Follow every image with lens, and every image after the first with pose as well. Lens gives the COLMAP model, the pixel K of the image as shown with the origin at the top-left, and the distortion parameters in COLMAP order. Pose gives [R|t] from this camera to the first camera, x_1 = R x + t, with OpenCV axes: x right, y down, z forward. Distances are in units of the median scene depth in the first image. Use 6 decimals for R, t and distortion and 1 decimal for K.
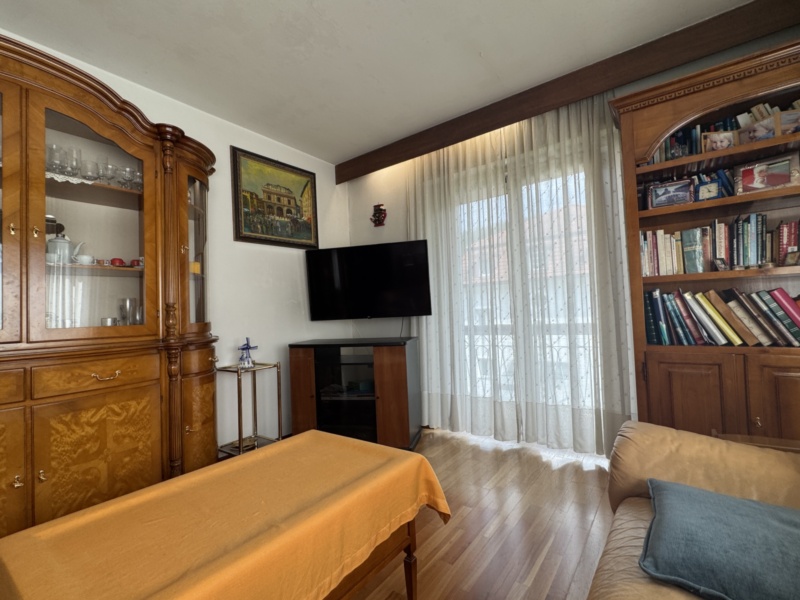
lens RADIAL K [[370.8, 0, 400.6], [0, 370.8, 304.0], [0, 0, 1]] dist [-0.002934, 0.000307]
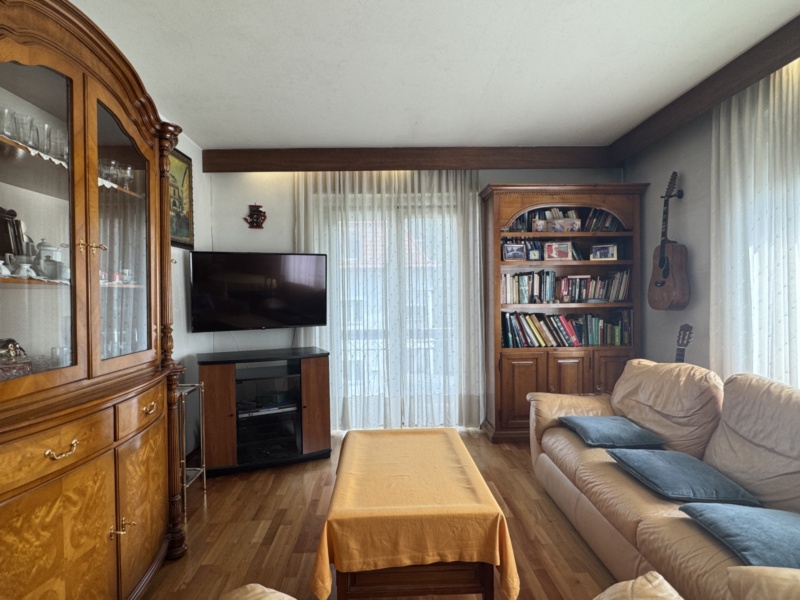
lens RADIAL K [[451.1, 0, 400.5], [0, 451.1, 302.9], [0, 0, 1]] dist [0.002319, -0.001176]
pose [[0.780296, 0.022281, 0.625013, -0.664926], [-0.033282, 0.999428, 0.005922, -0.059049], [-0.624524, -0.025423, 0.780592, -0.158886]]
